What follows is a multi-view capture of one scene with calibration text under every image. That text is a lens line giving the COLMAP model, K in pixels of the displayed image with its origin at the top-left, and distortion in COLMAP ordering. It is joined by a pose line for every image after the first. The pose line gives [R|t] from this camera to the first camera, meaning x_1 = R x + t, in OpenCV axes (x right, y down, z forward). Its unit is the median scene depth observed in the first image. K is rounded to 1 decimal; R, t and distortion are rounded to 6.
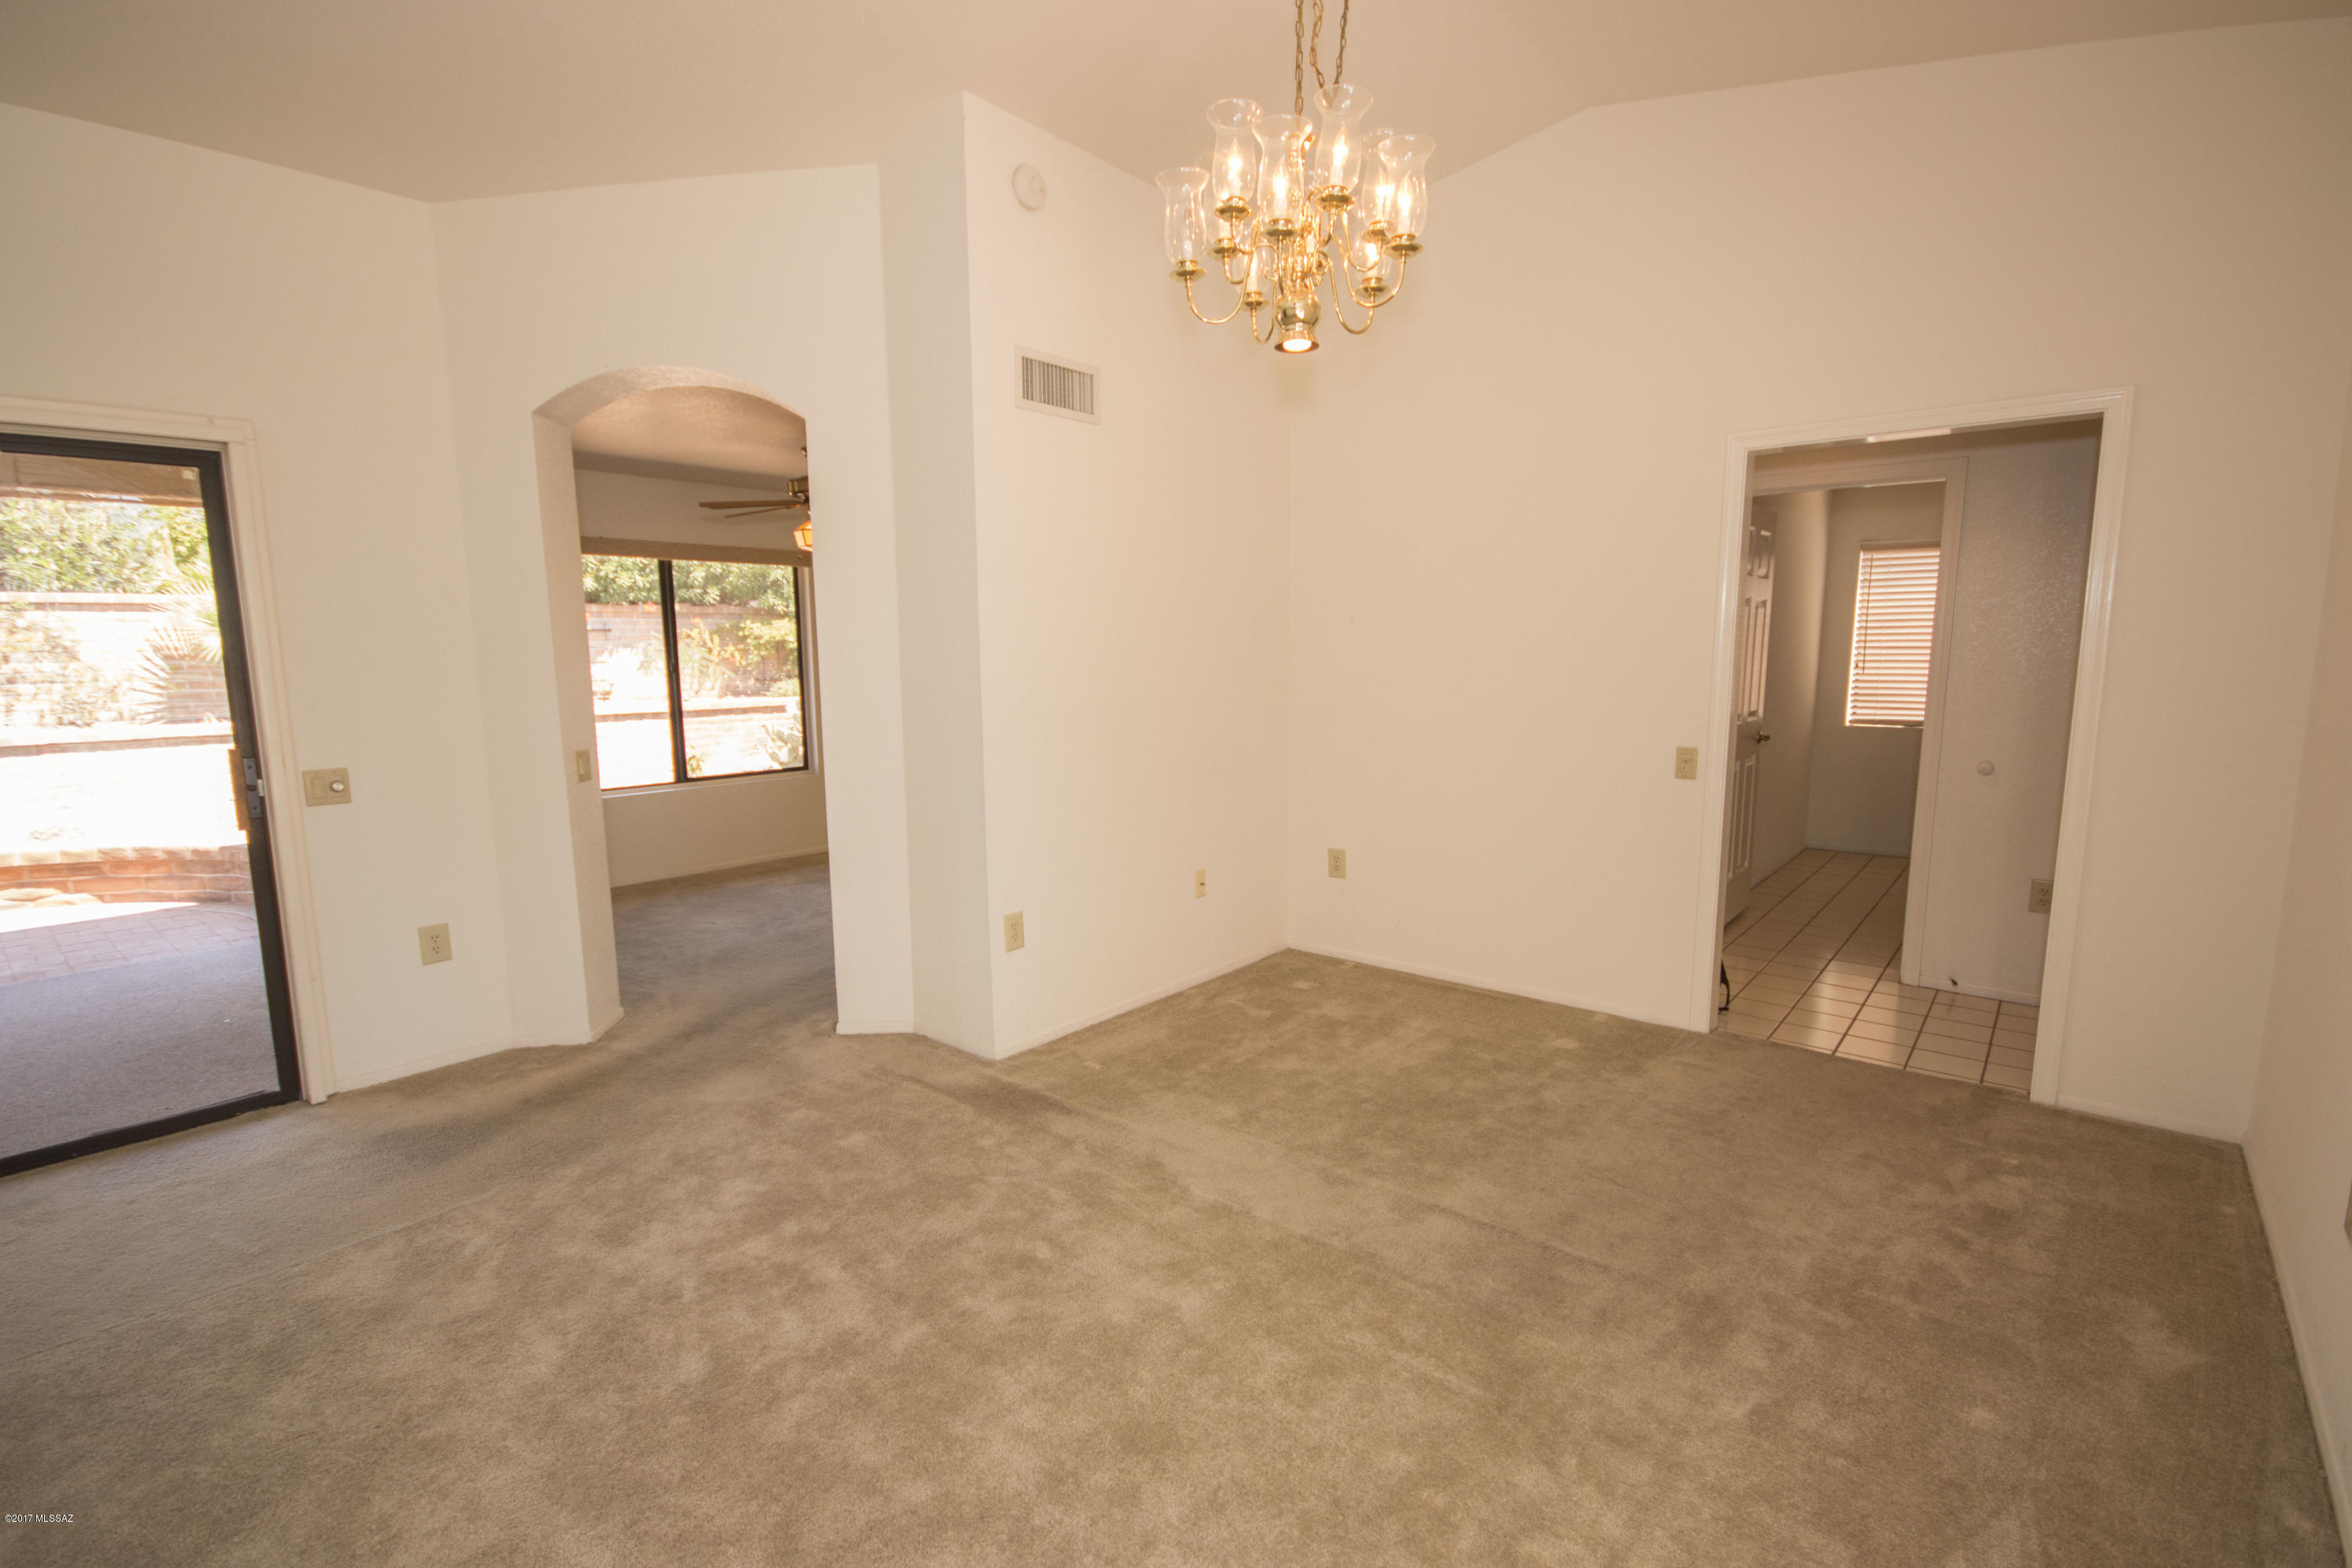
lens RADIAL K [[1079.9, 0, 1178.9], [0, 1079.9, 805.9], [0, 0, 1]] dist [-0.003886, -0.006386]
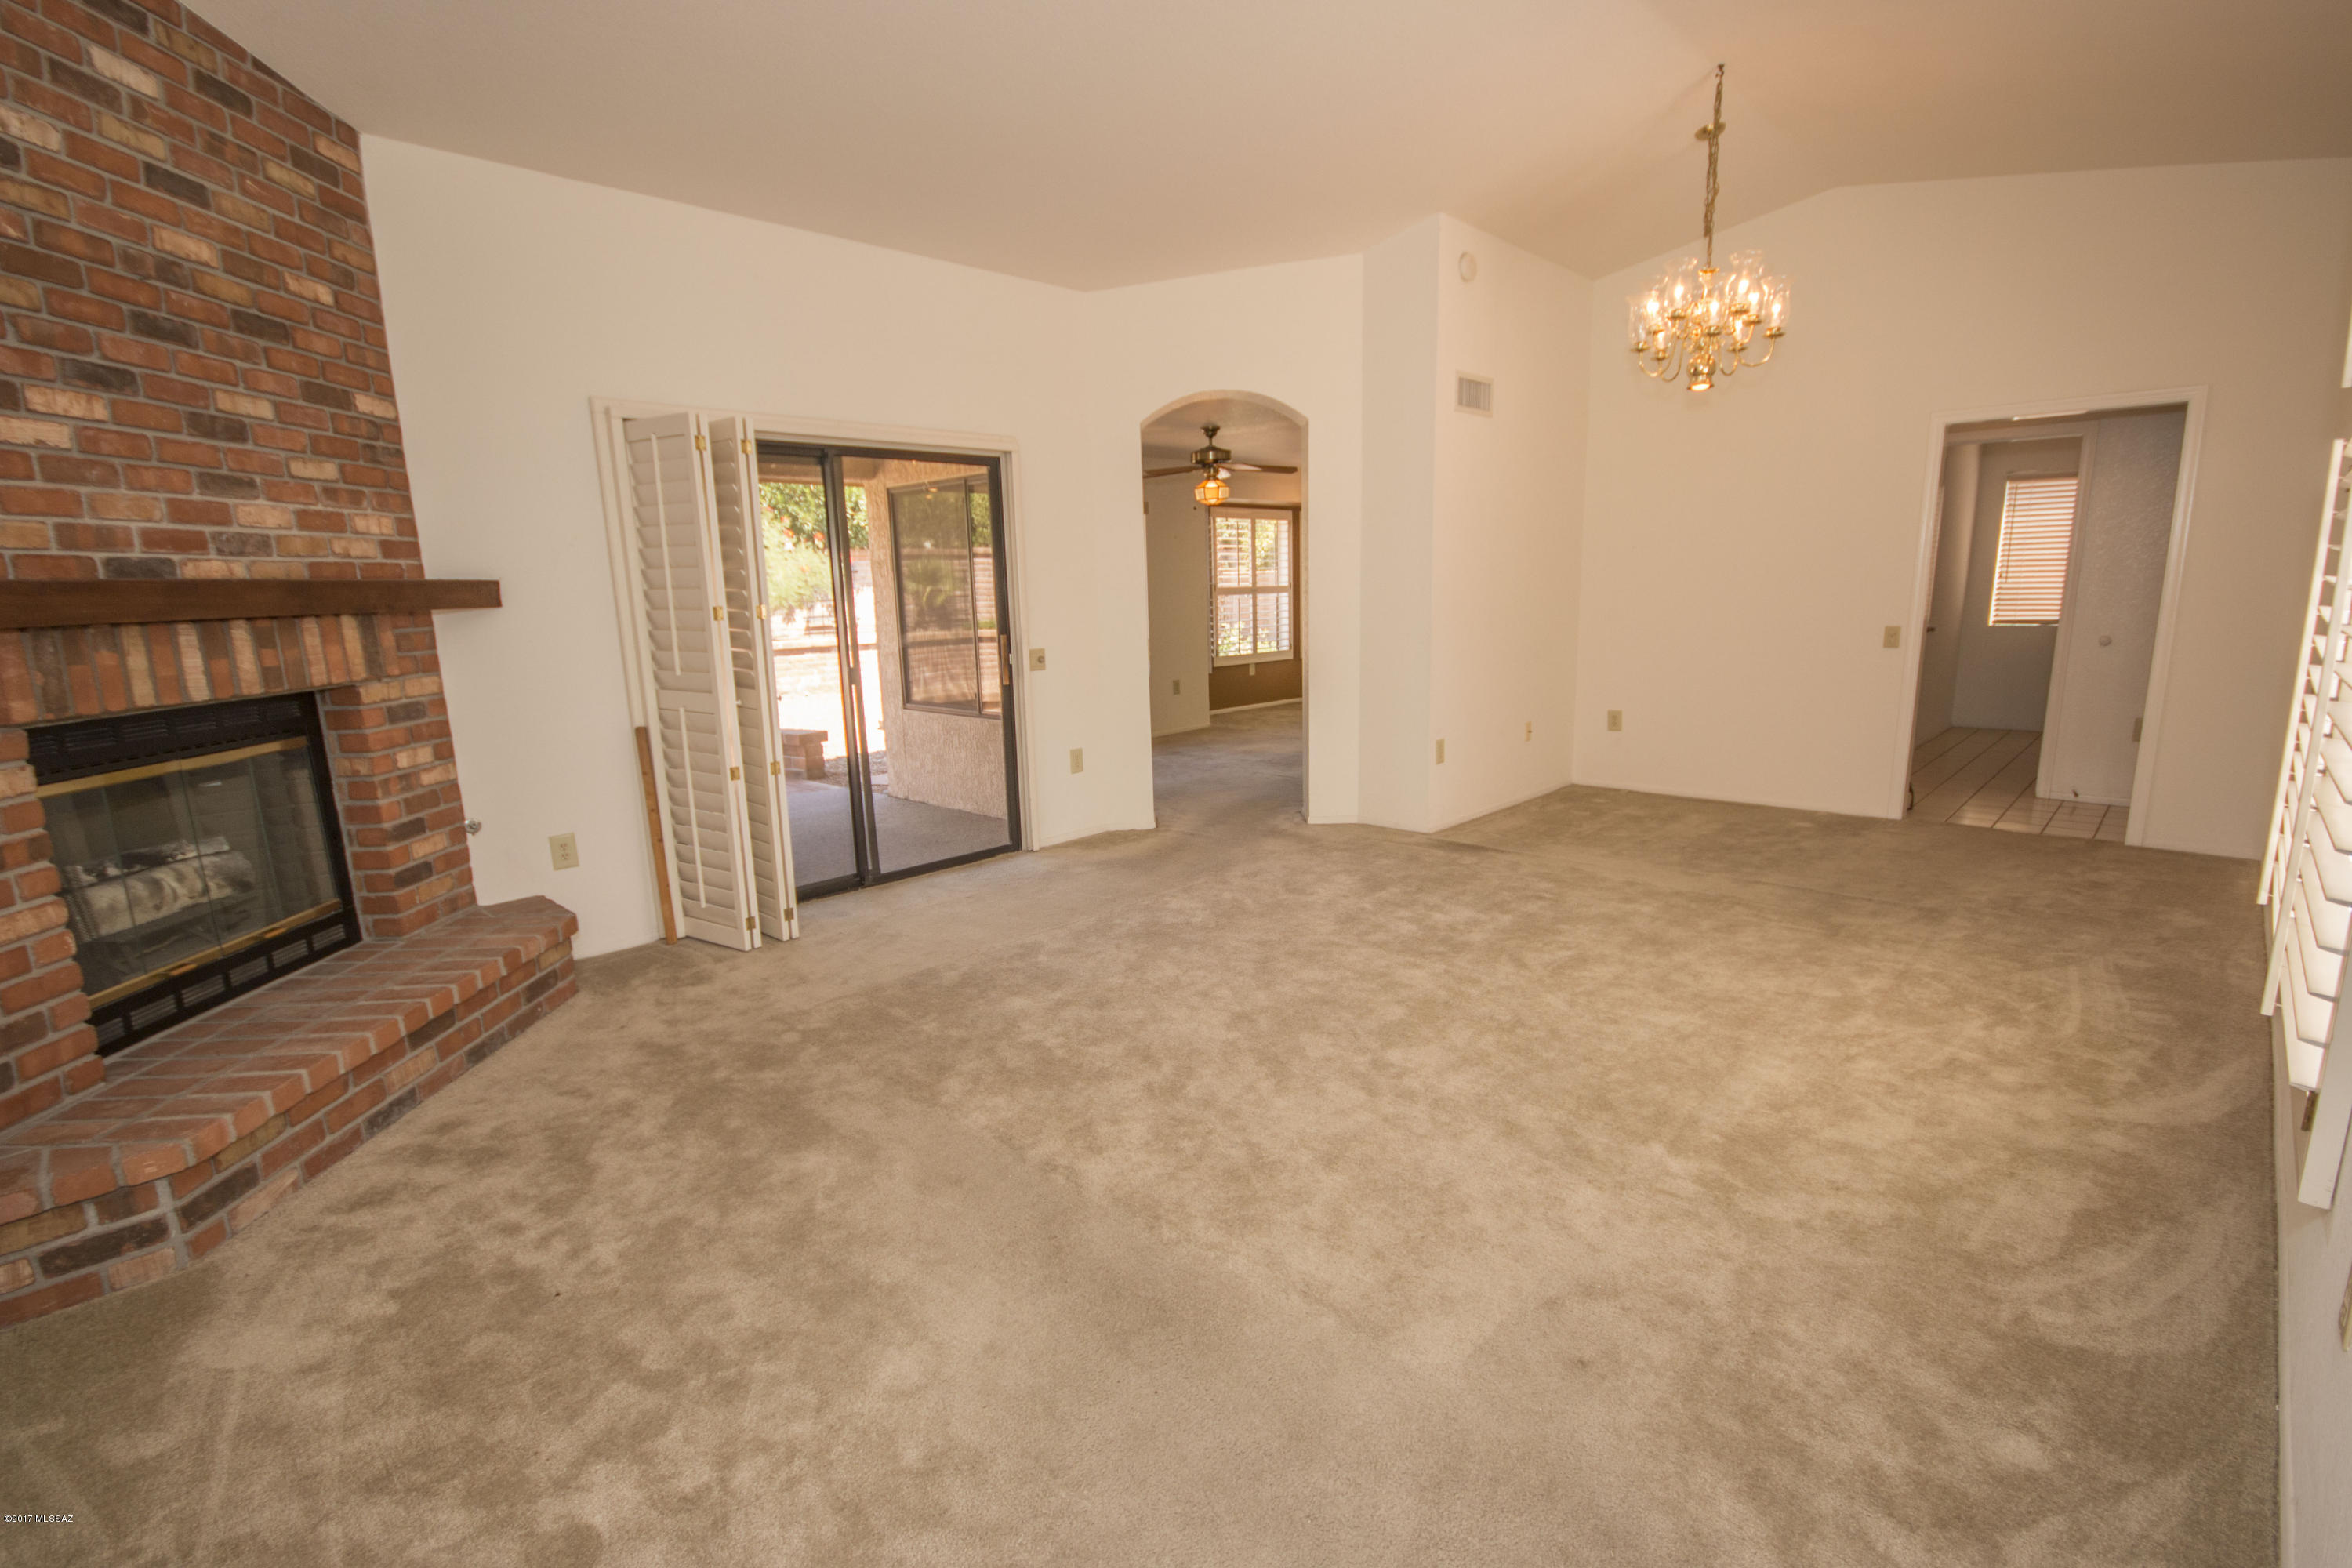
lens RADIAL K [[1079.9, 0, 1174.6], [0, 1079.9, 801.1], [0, 0, 1]] dist [-0.003886, -0.006386]
pose [[0.997044, -0.004062, -0.076722, -0.413564], [0.008246, 0.998490, 0.054305, 0.100507], [0.076385, -0.054777, 0.995573, -0.581062]]
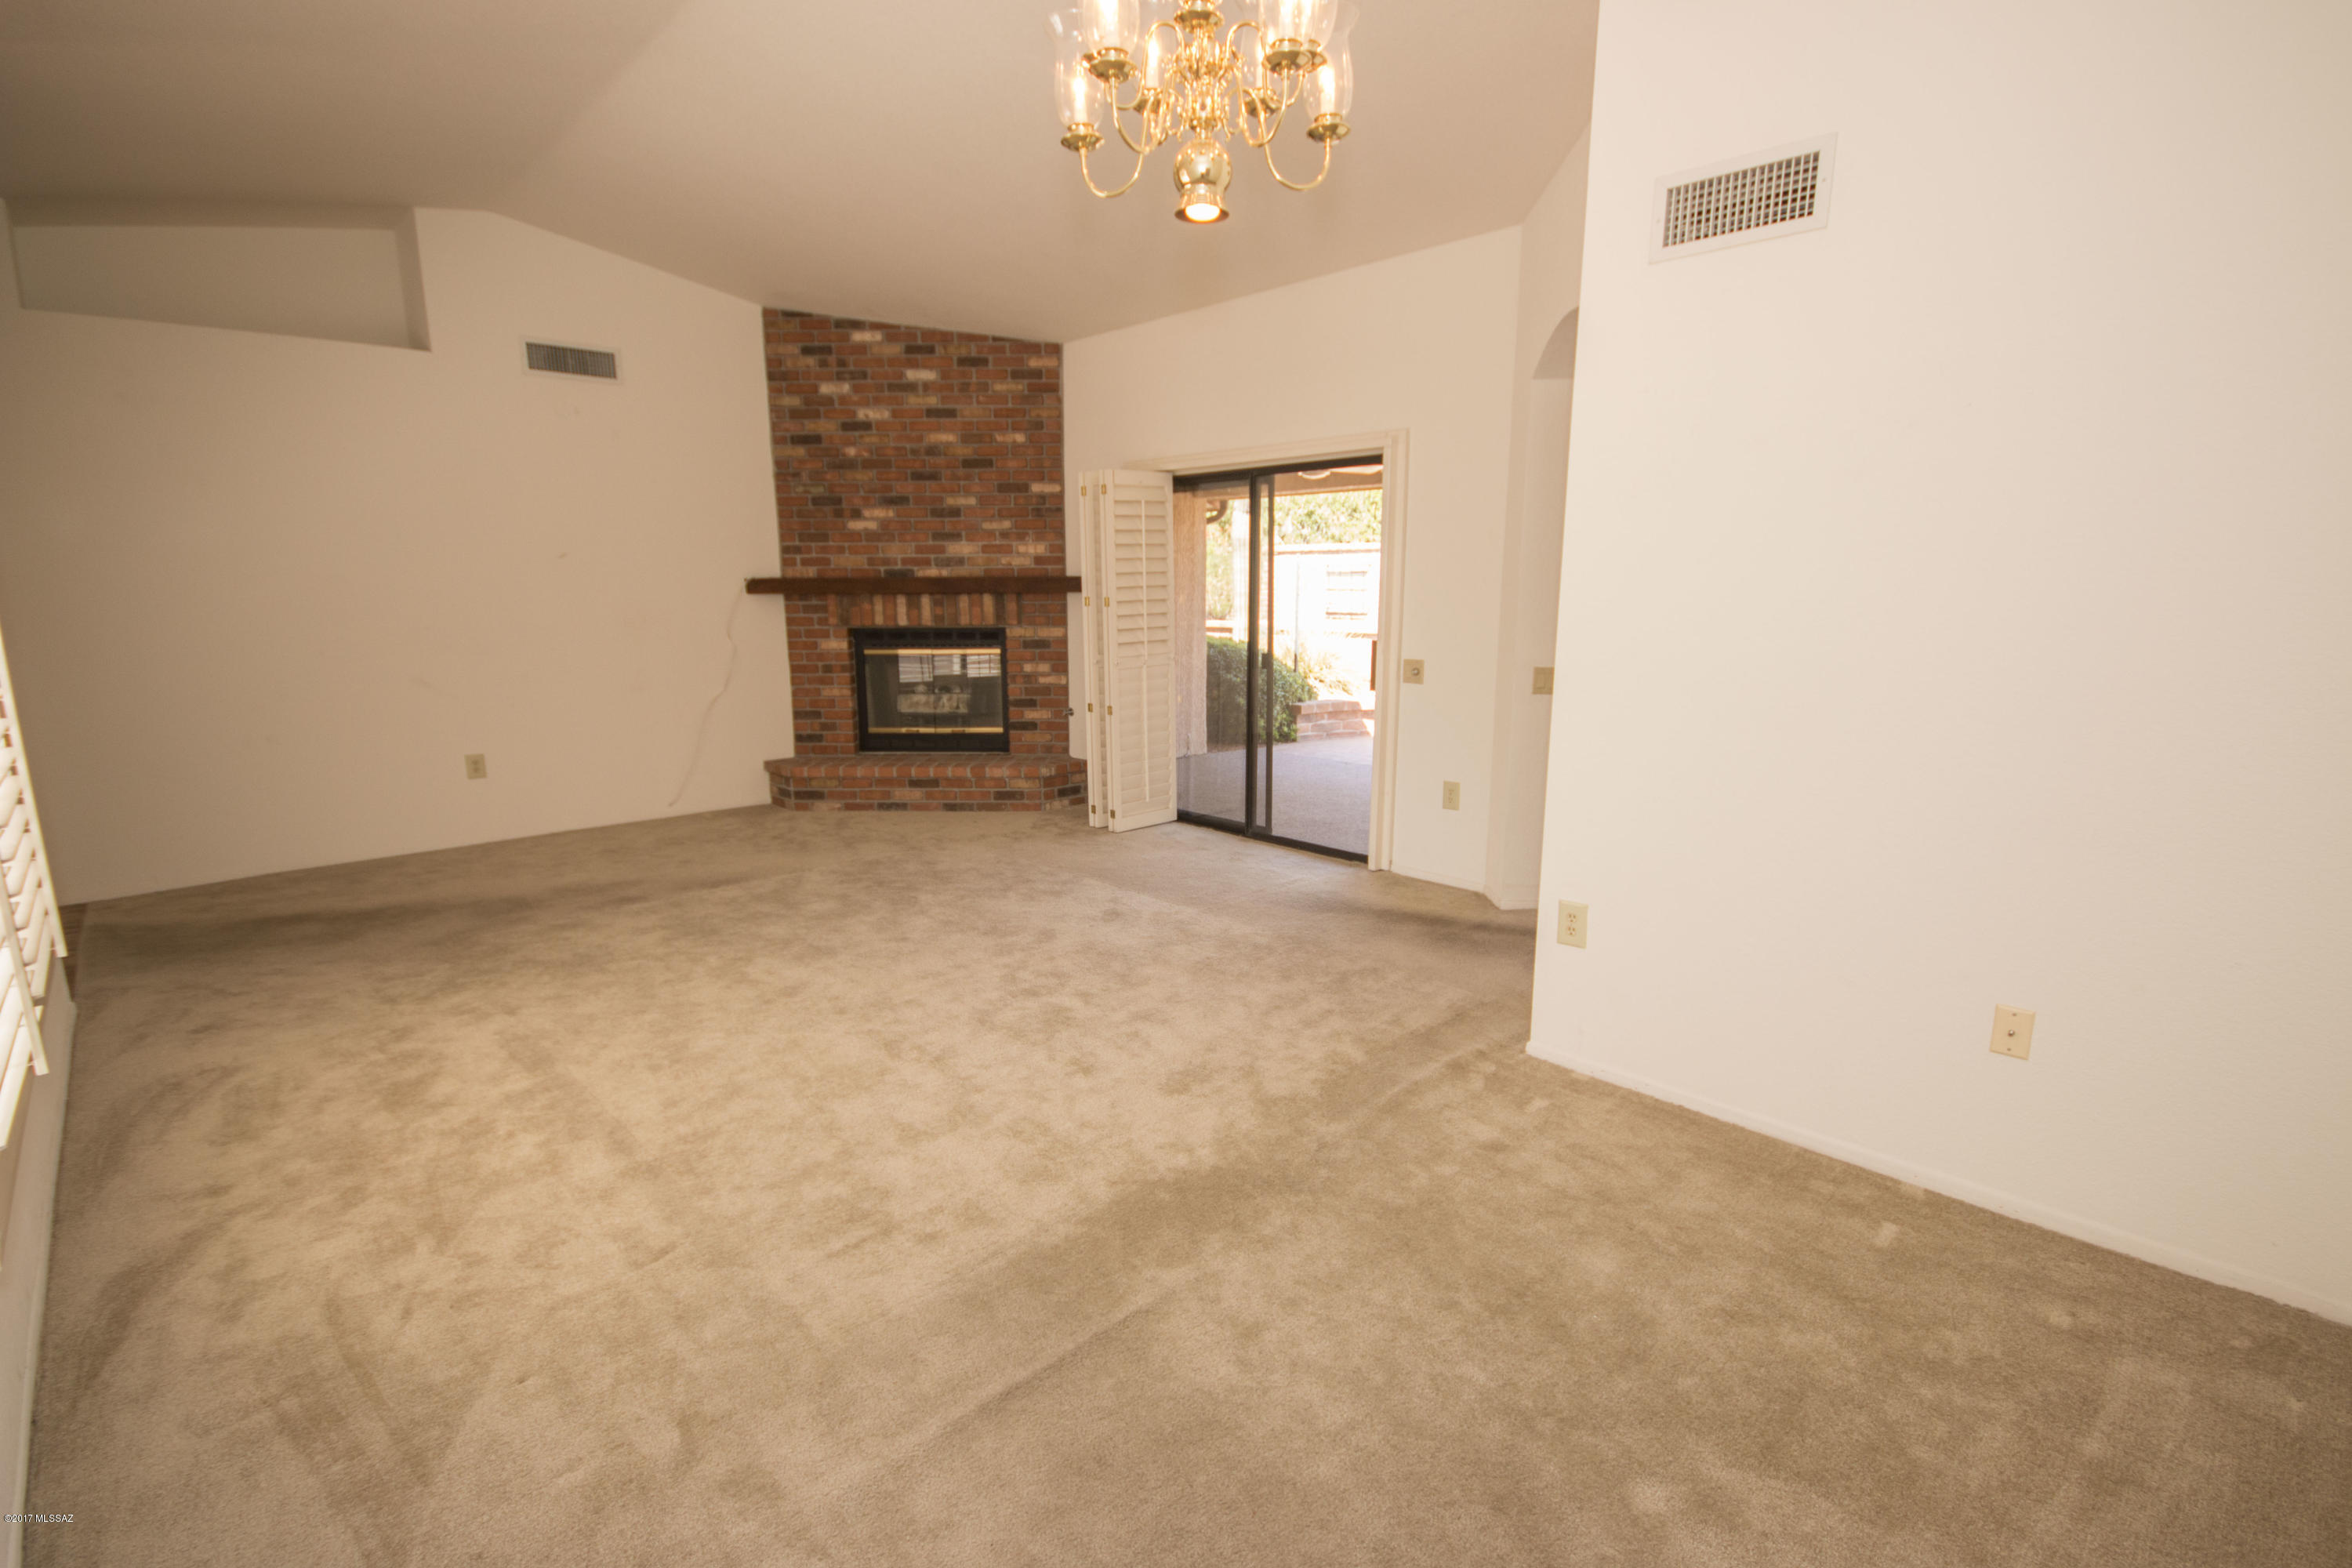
lens RADIAL K [[1079.9, 0, 1176.2], [0, 1079.9, 792.9], [0, 0, 1]] dist [-0.003886, -0.006386]
pose [[-0.105069, 0.203589, -0.973402, 0.679204], [-0.141419, 0.965814, 0.217266, -0.123736], [0.984358, 0.160485, -0.072685, 0.735050]]
